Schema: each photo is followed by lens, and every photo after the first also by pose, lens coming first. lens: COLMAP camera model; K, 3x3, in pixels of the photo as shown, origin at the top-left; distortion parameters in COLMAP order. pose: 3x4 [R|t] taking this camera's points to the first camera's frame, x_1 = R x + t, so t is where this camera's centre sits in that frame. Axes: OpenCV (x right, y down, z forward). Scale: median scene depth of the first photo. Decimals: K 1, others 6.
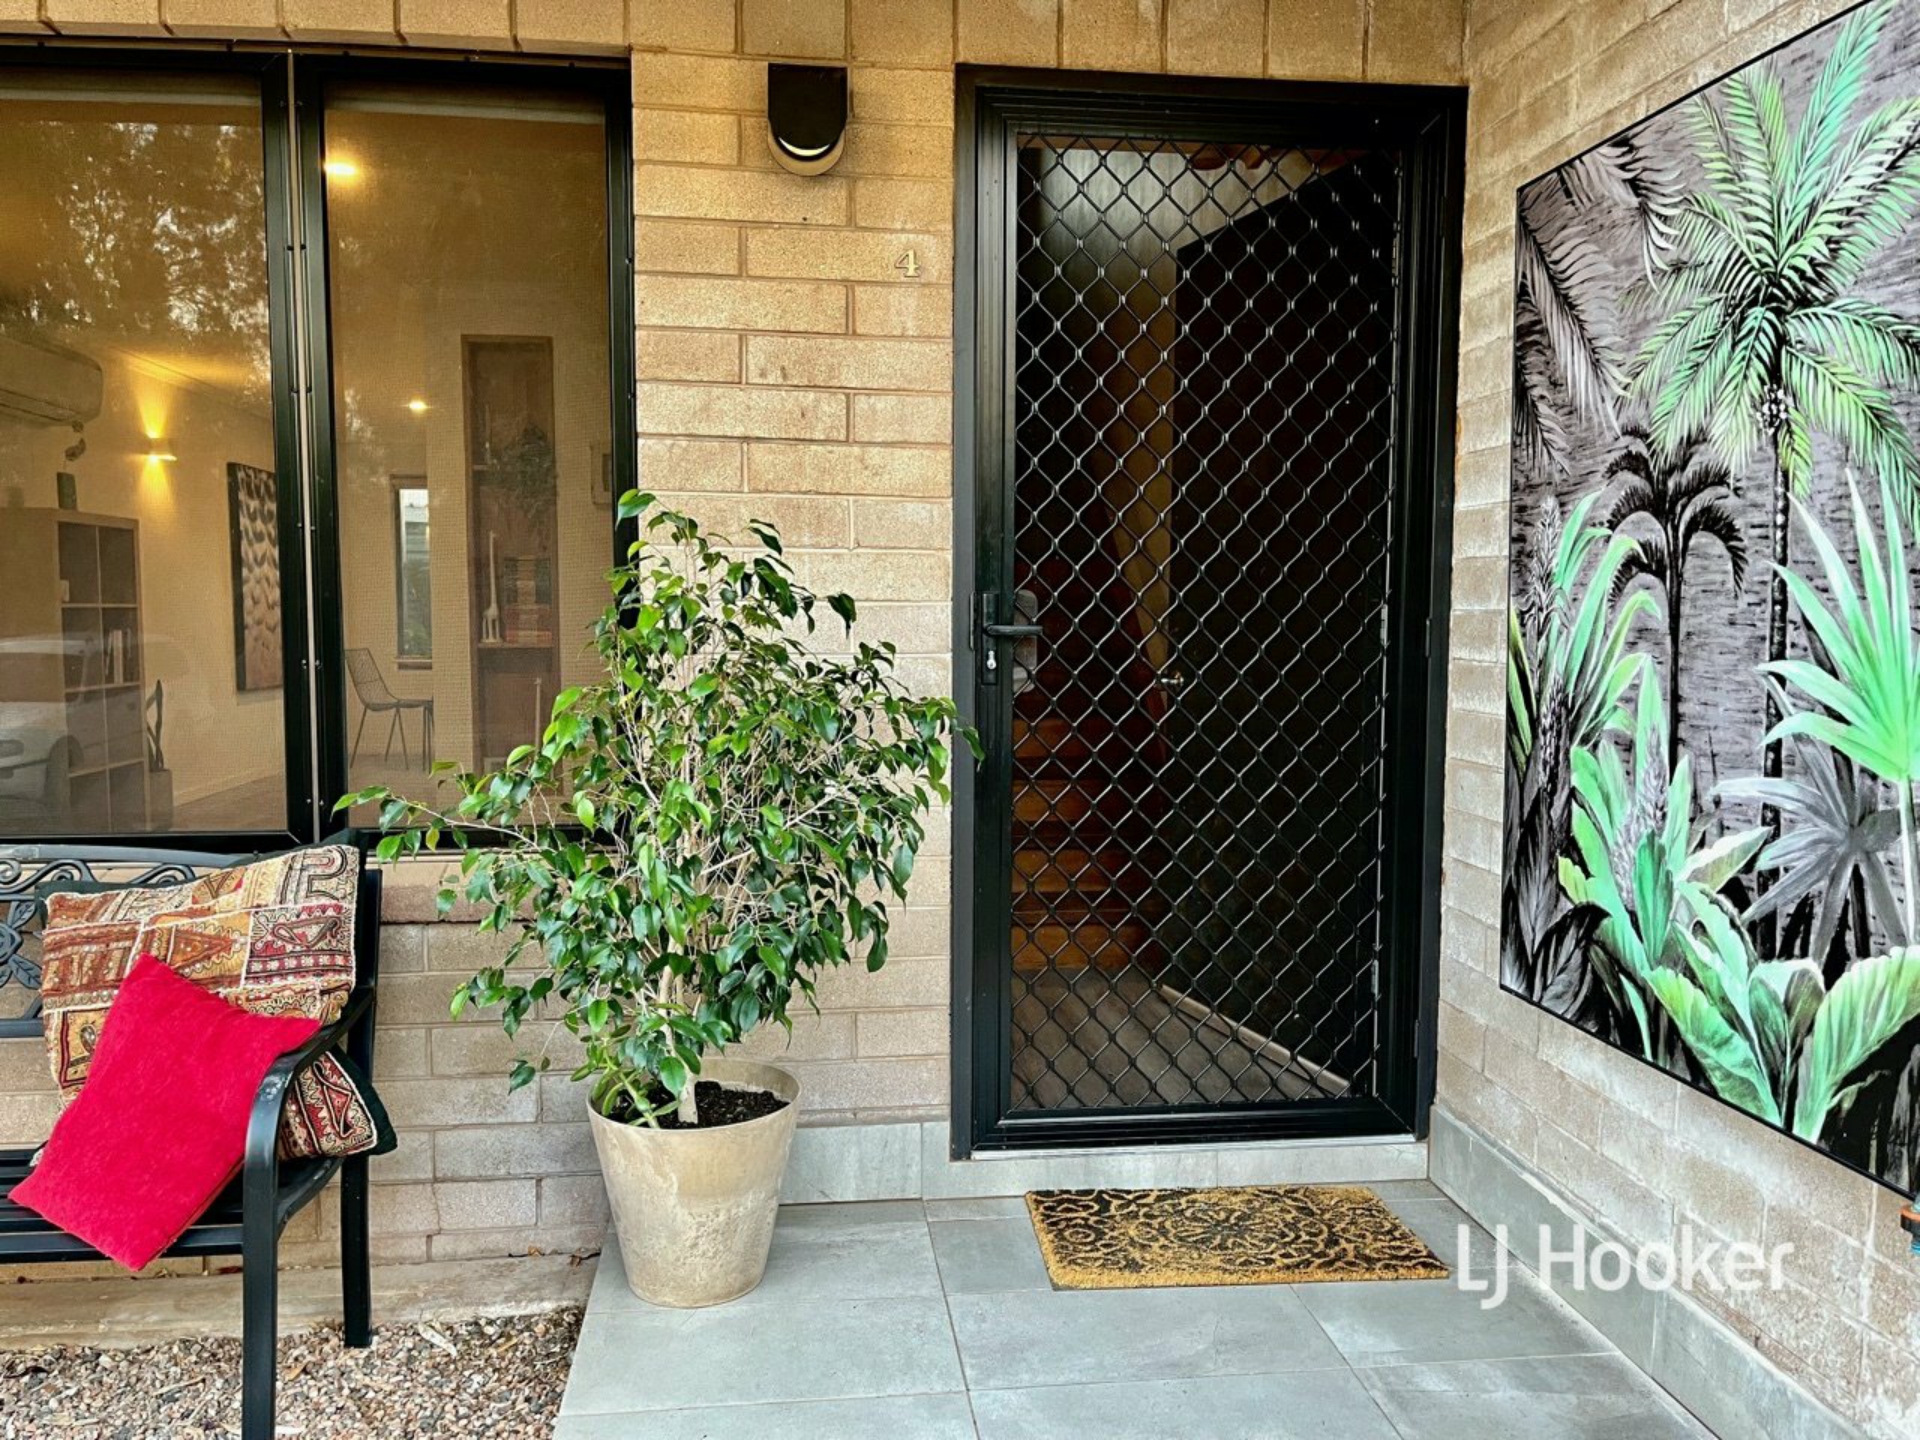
lens RADIAL K [[1475.2, 0, 960.0], [0, 1475.2, 720.0], [0, 0, 1]] dist [0.098363, -0.146014]
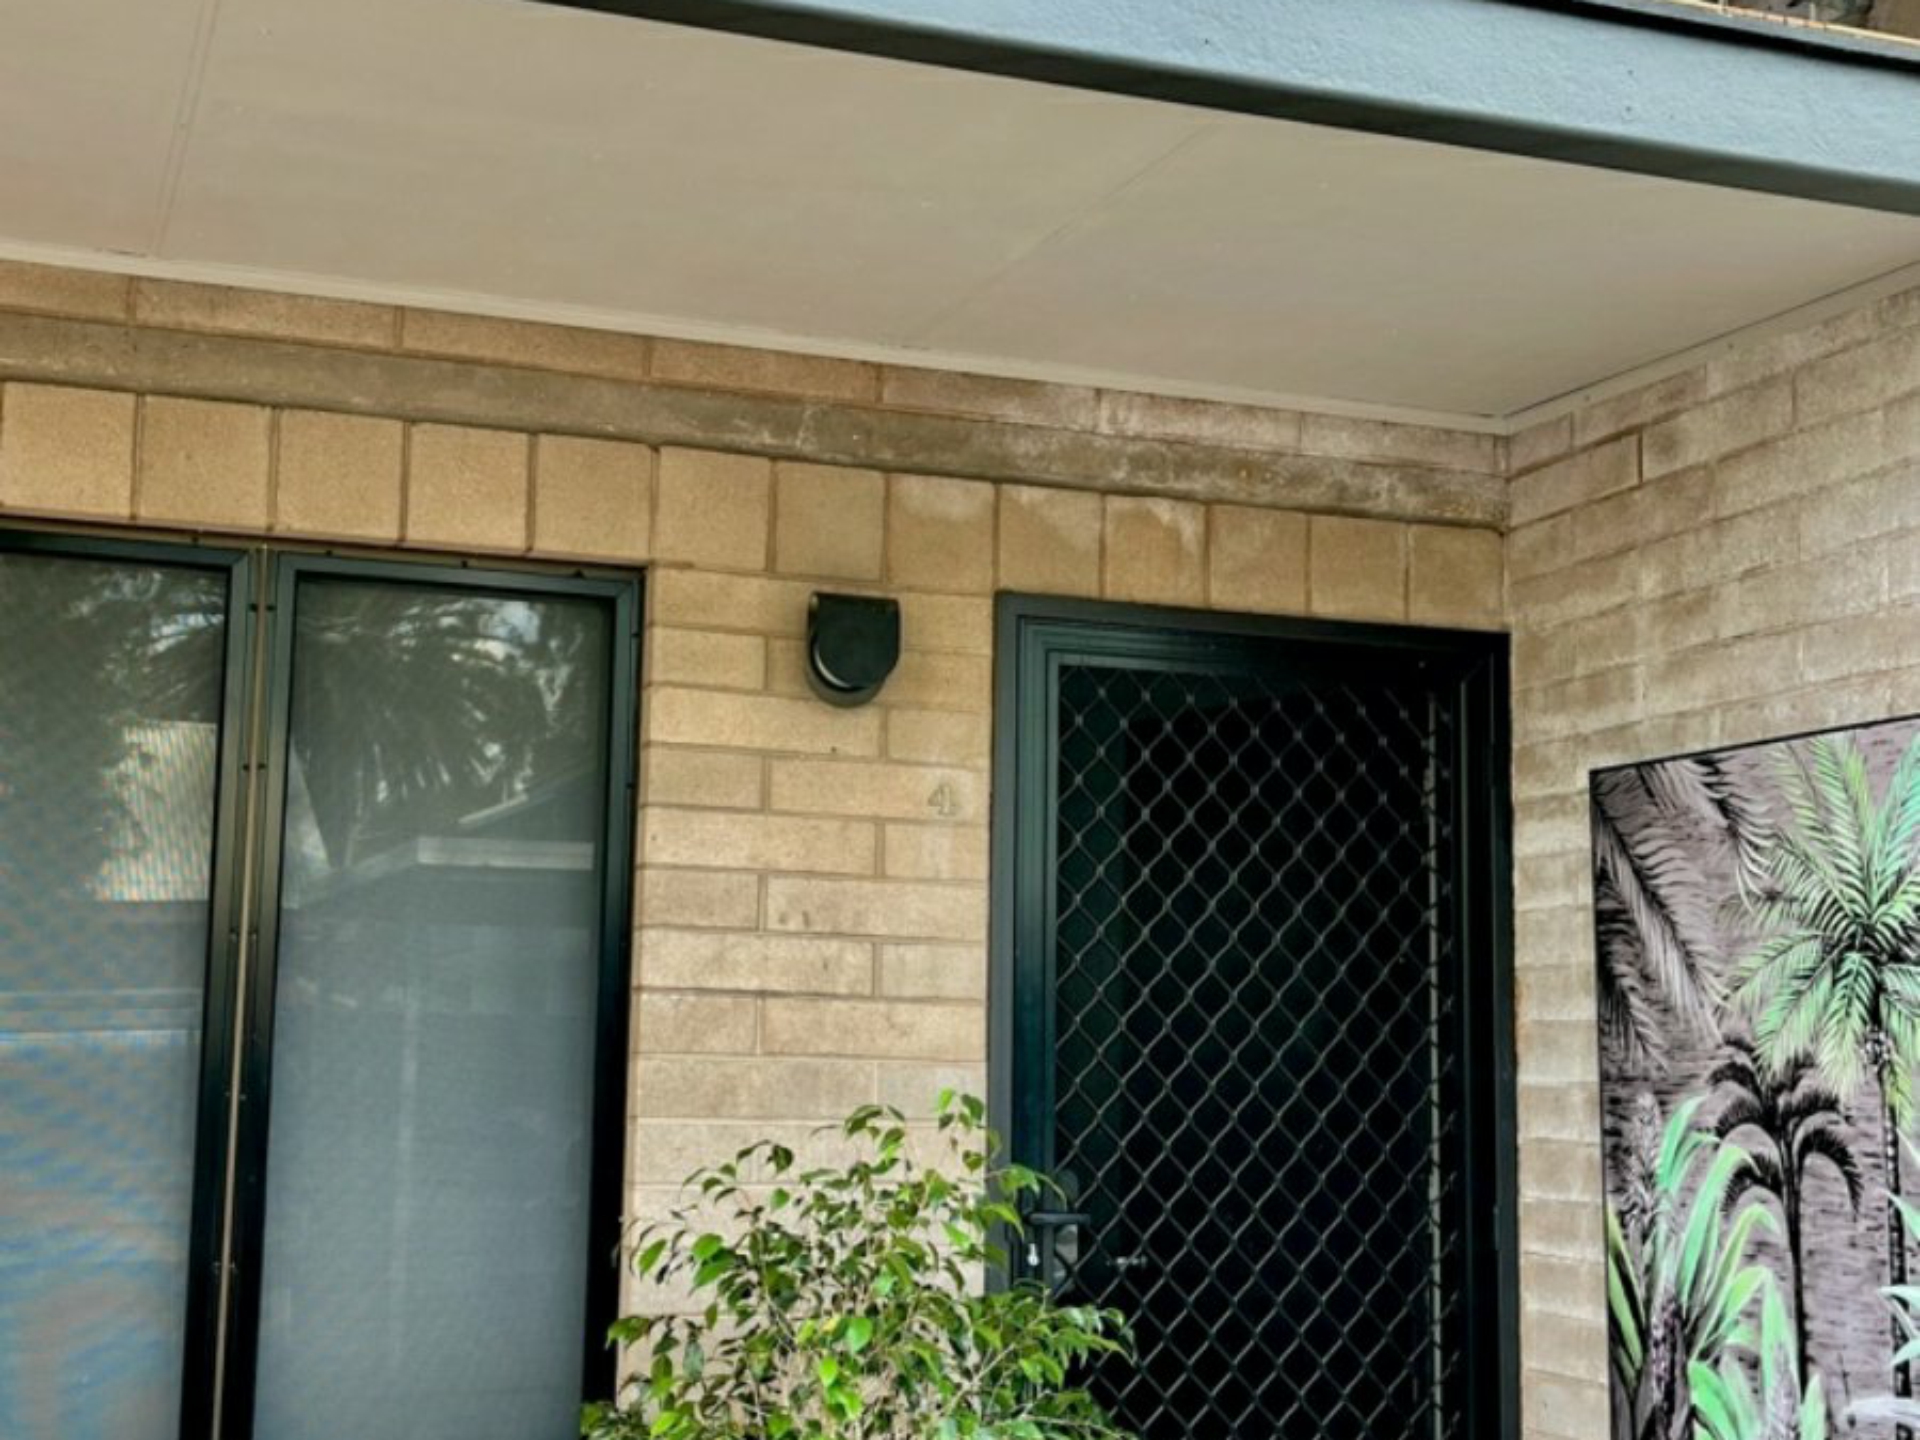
lens RADIAL K [[2623.7, 0, 952.2], [0, 2623.7, 716.6], [0, 0, 1]] dist [0.092742, -0.160197]
pose [[0.975408, 0.041983, 0.216373, -0.459616], [0.003027, 0.979047, -0.203610, -0.044959], [-0.220387, 0.199258, 0.954843, -0.629630]]
